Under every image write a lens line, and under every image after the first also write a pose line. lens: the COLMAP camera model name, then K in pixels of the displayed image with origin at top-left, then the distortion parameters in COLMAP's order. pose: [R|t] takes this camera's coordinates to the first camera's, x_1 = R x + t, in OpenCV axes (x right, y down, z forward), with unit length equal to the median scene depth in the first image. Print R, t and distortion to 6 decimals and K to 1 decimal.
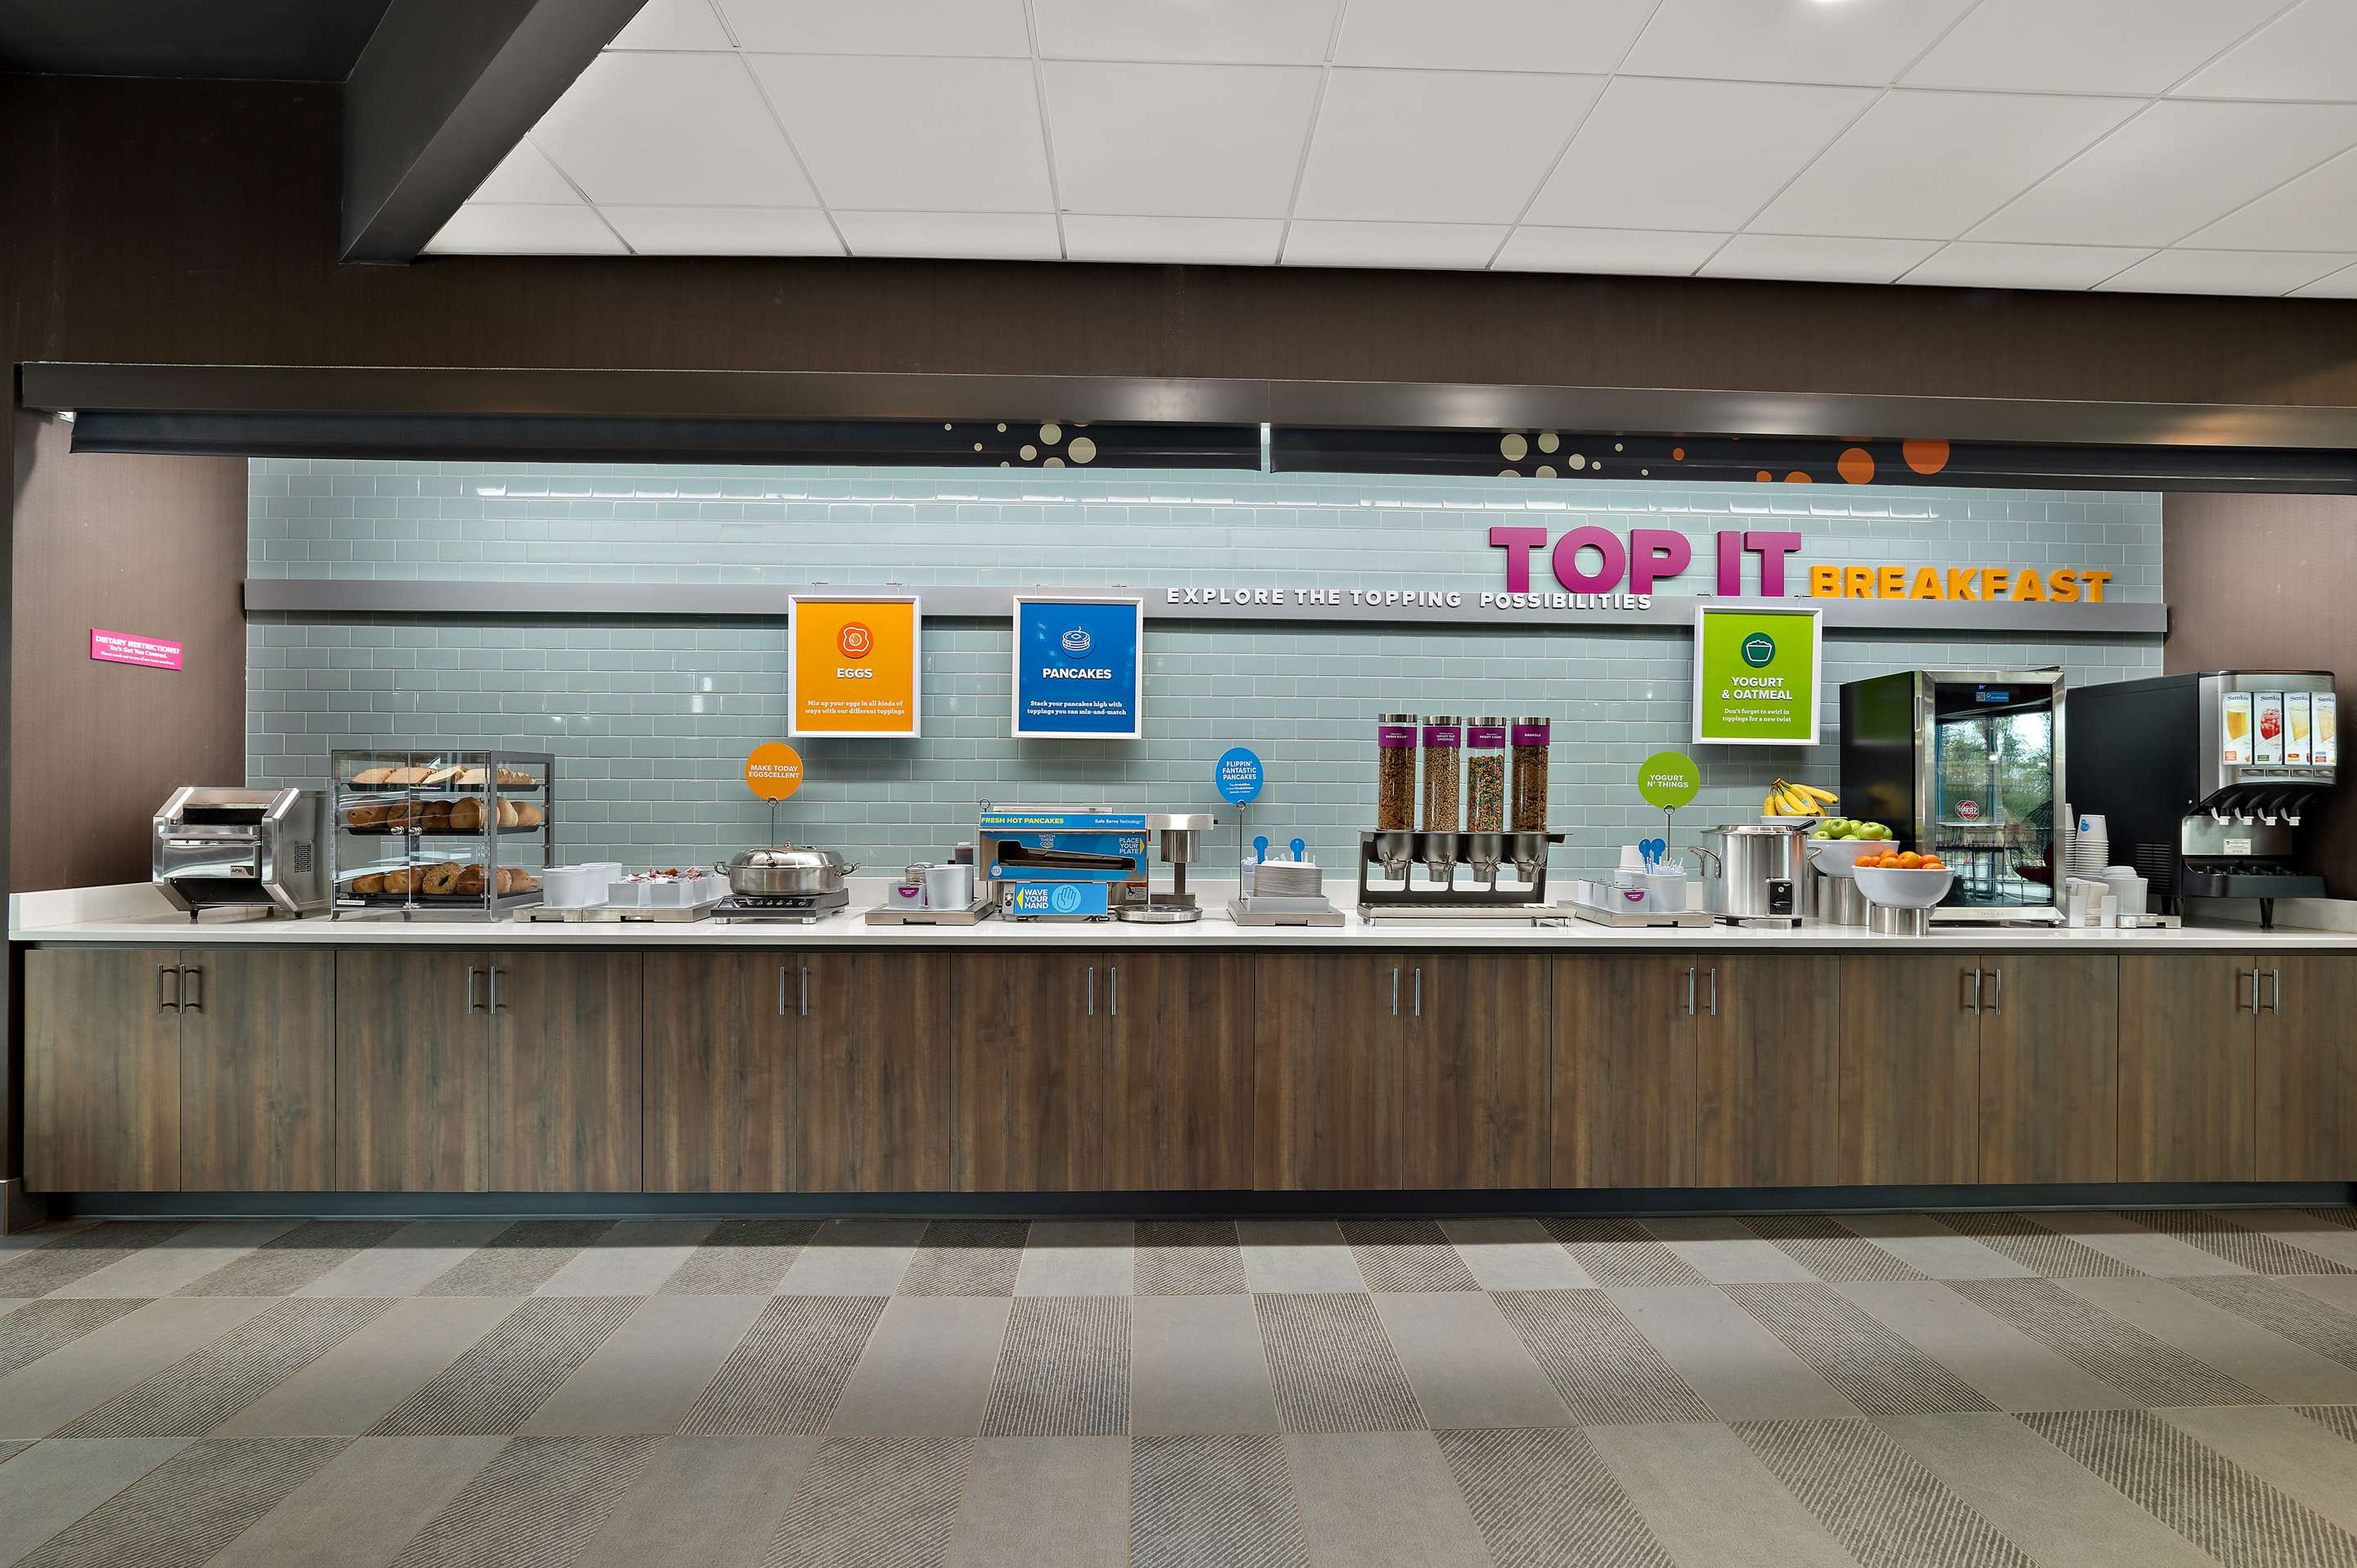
lens RADIAL K [[1077.2, 0, 1175.9], [0, 1077.2, 799.5], [0, 0, 1]] dist [-0.022418, 0.000270]
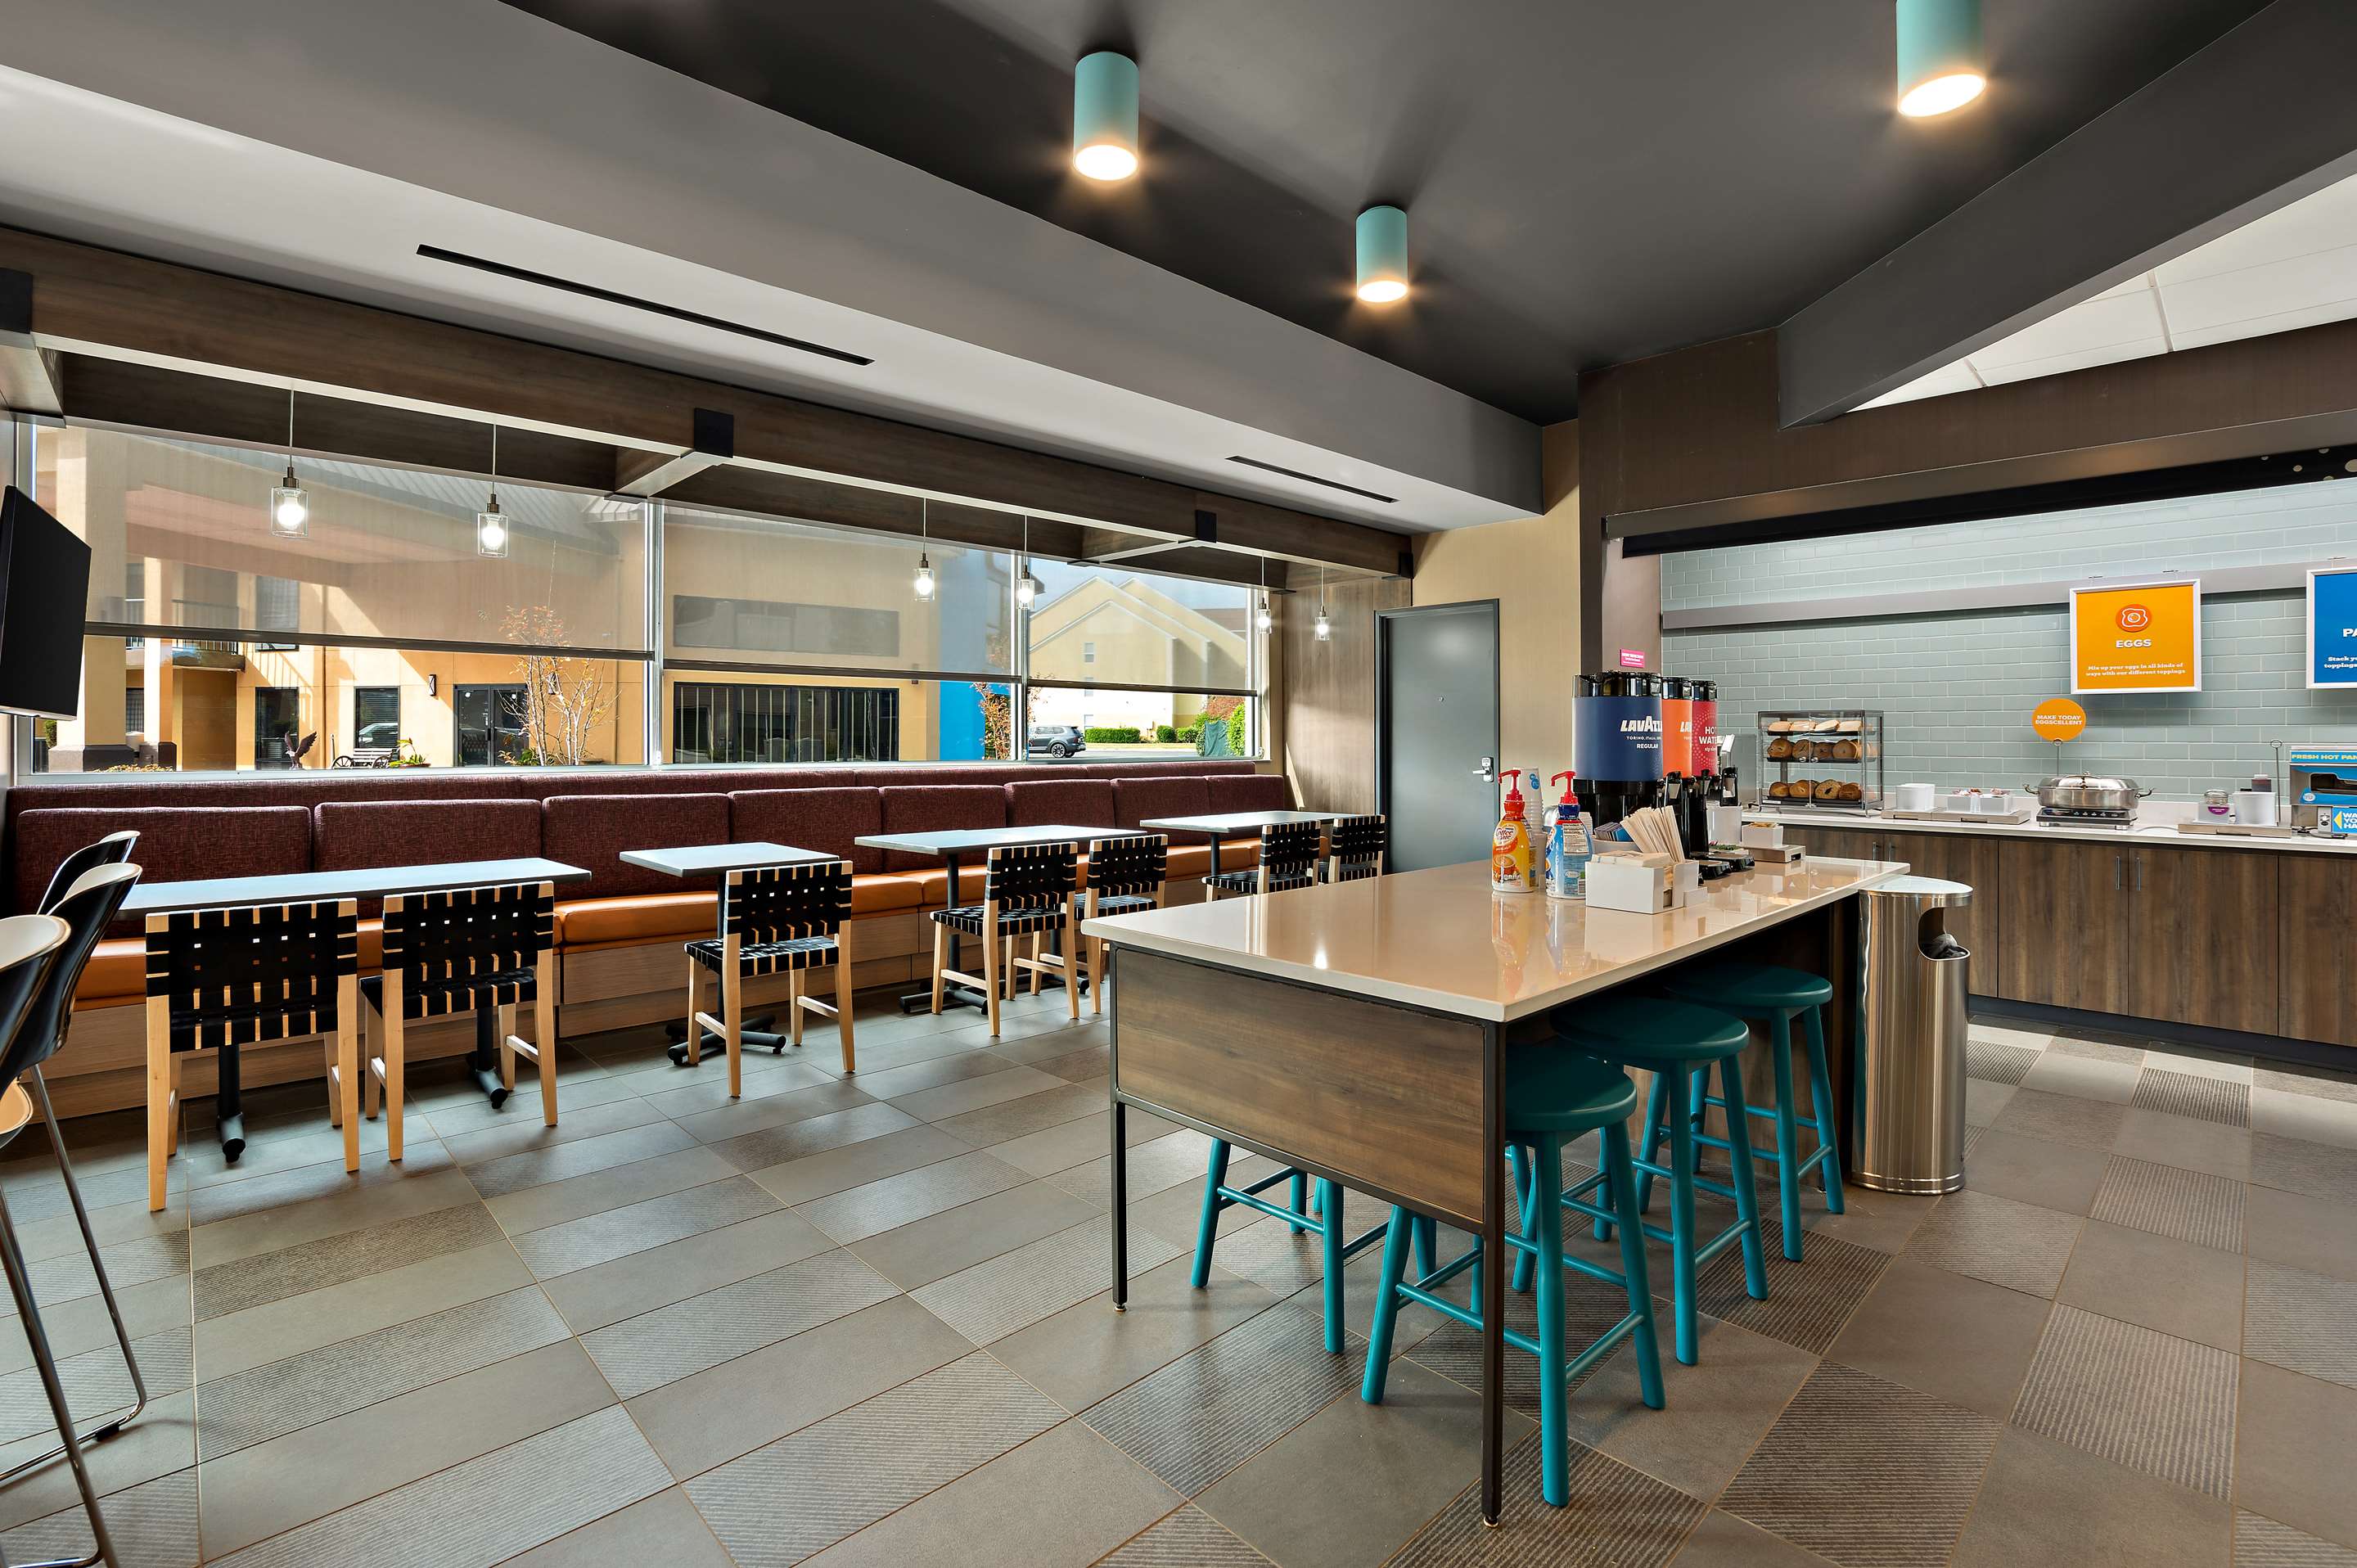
lens RADIAL K [[1059.5, 0, 1163.7], [0, 1059.5, 741.0], [0, 0, 1]] dist [-0.021867, 0.000260]
pose [[0.668149, -0.001603, -0.744025, -0.168540], [-0.000101, 0.999997, -0.002245, 0.004035], [0.744027, 0.001575, 0.668148, -0.812042]]
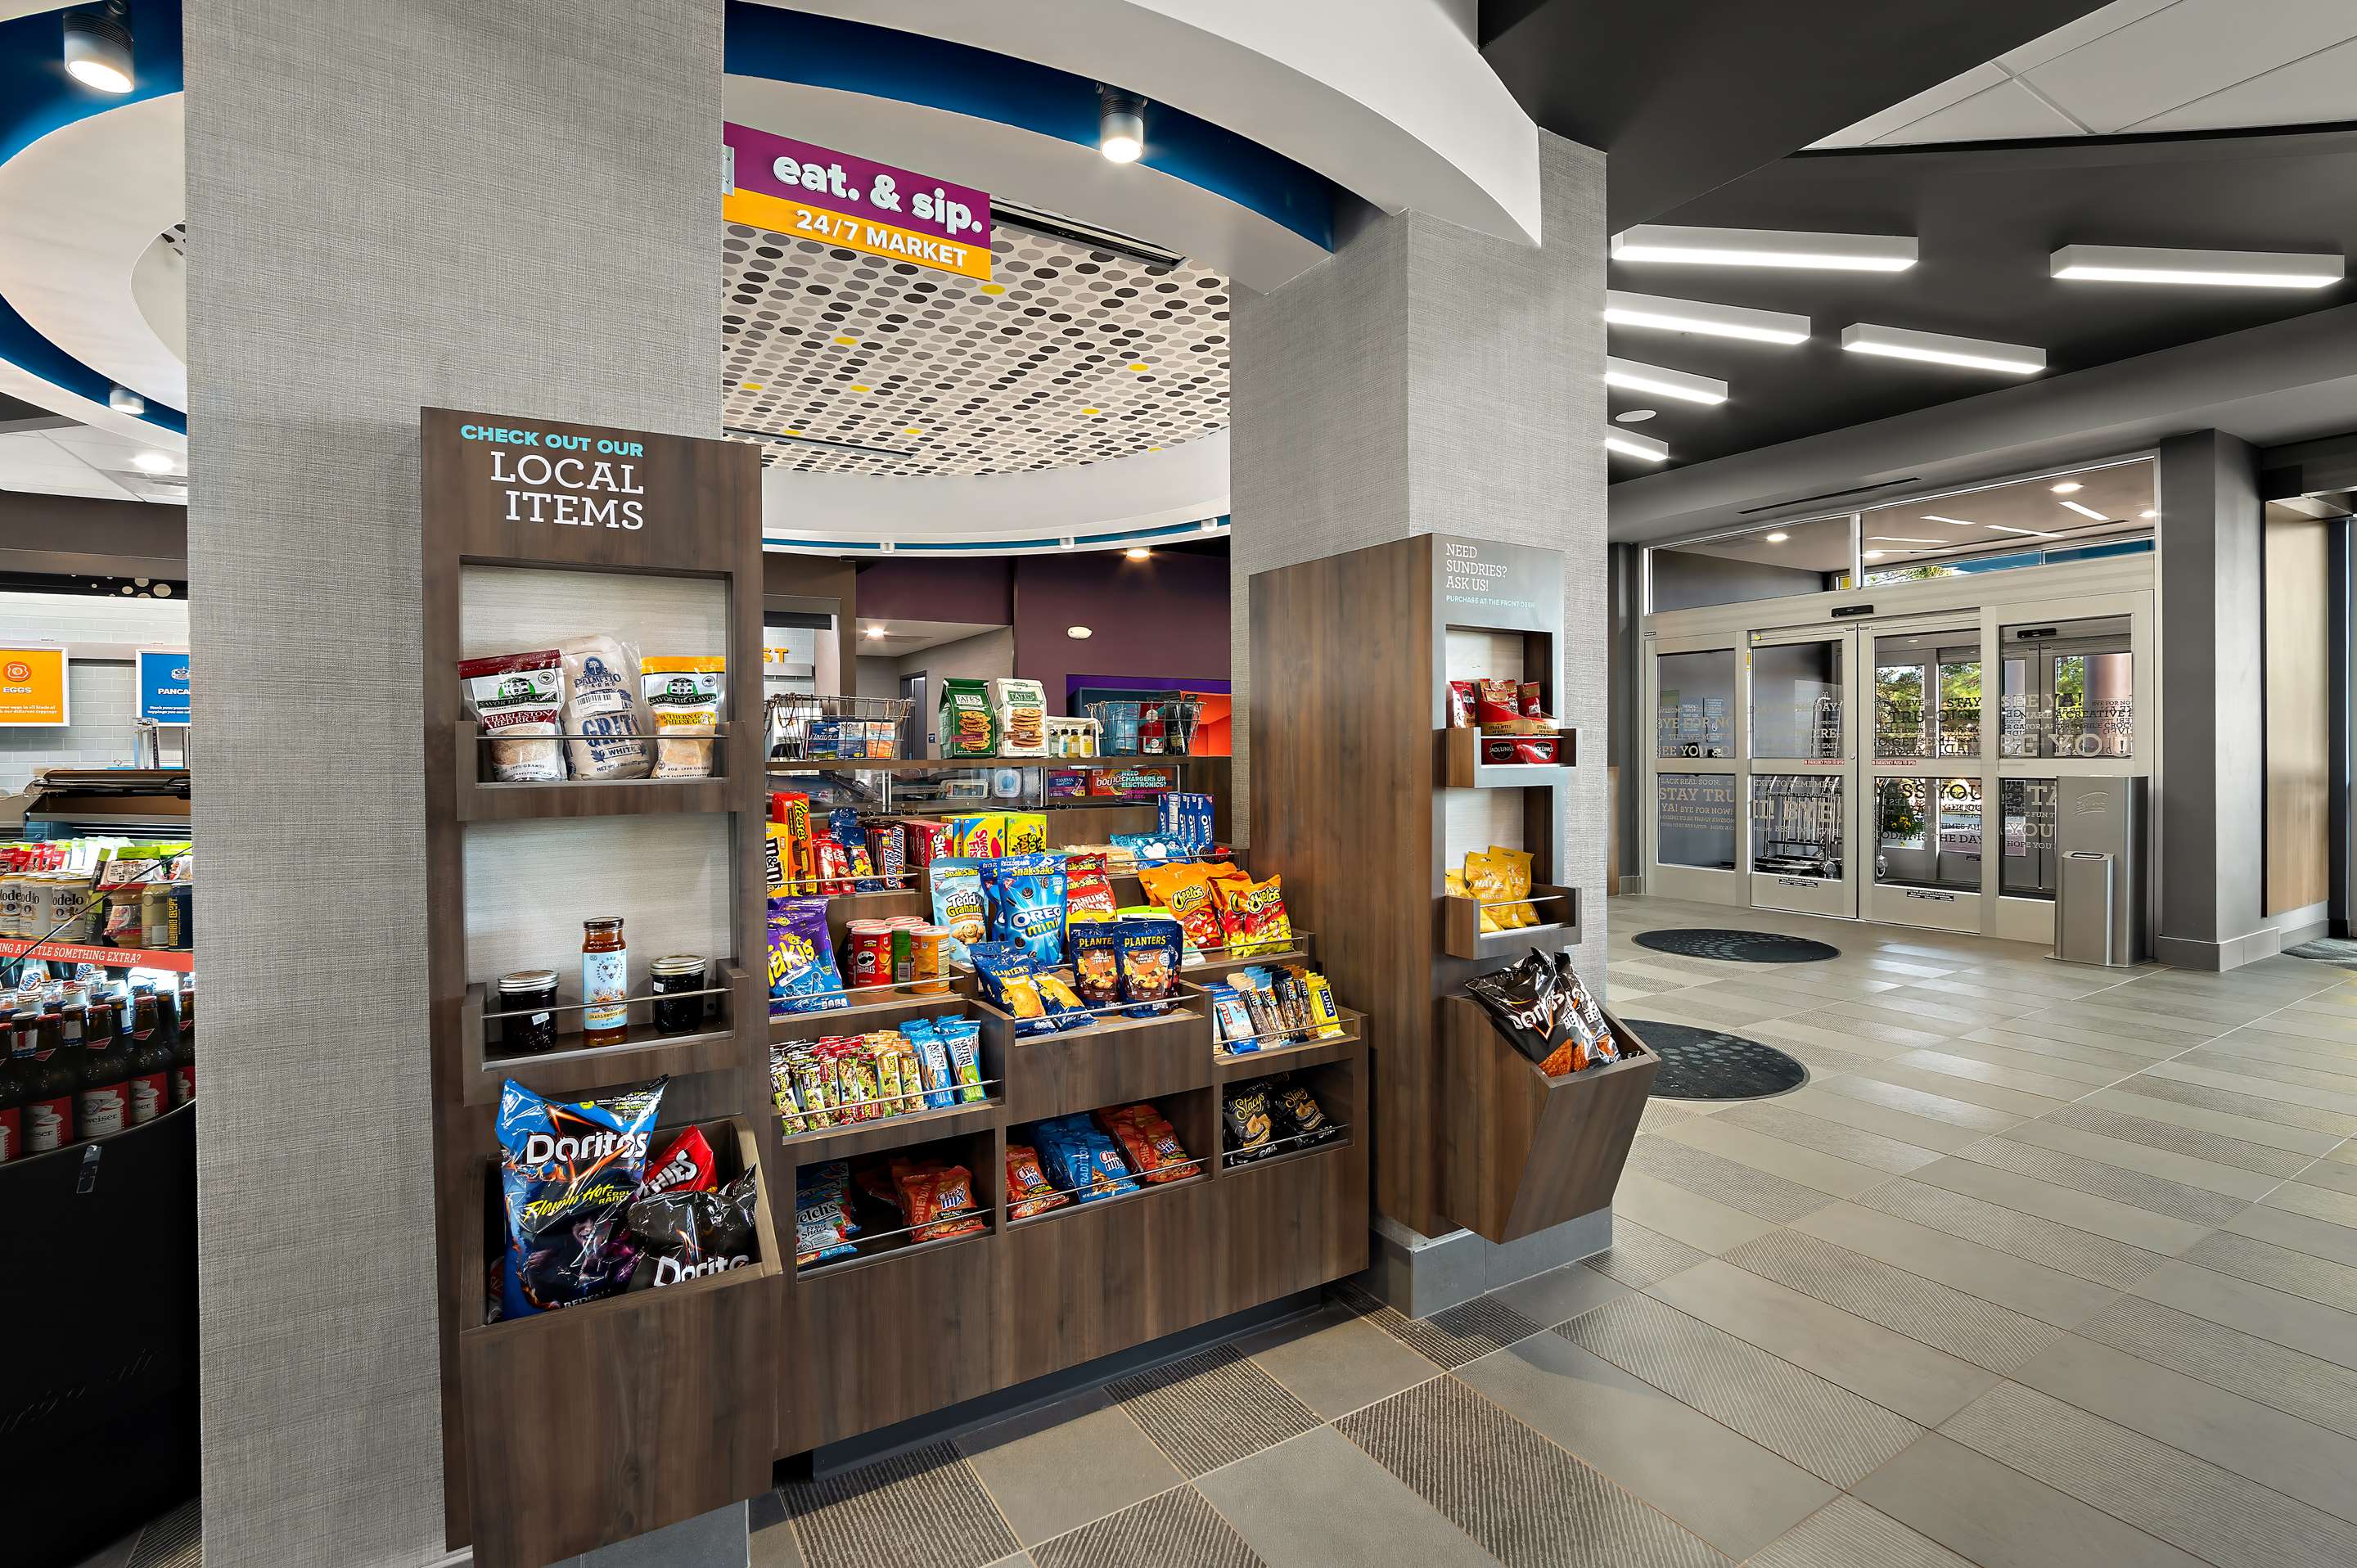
lens RADIAL K [[1059.5, 0, 1163.7], [0, 1059.5, 741.0], [0, 0, 1]] dist [-0.021867, 0.000260]
pose [[0.869309, -0.009566, 0.494177, 0.563852], [0.011788, 0.999930, -0.001380, -0.011890], [-0.494129, 0.007025, 0.869360, -1.580667]]
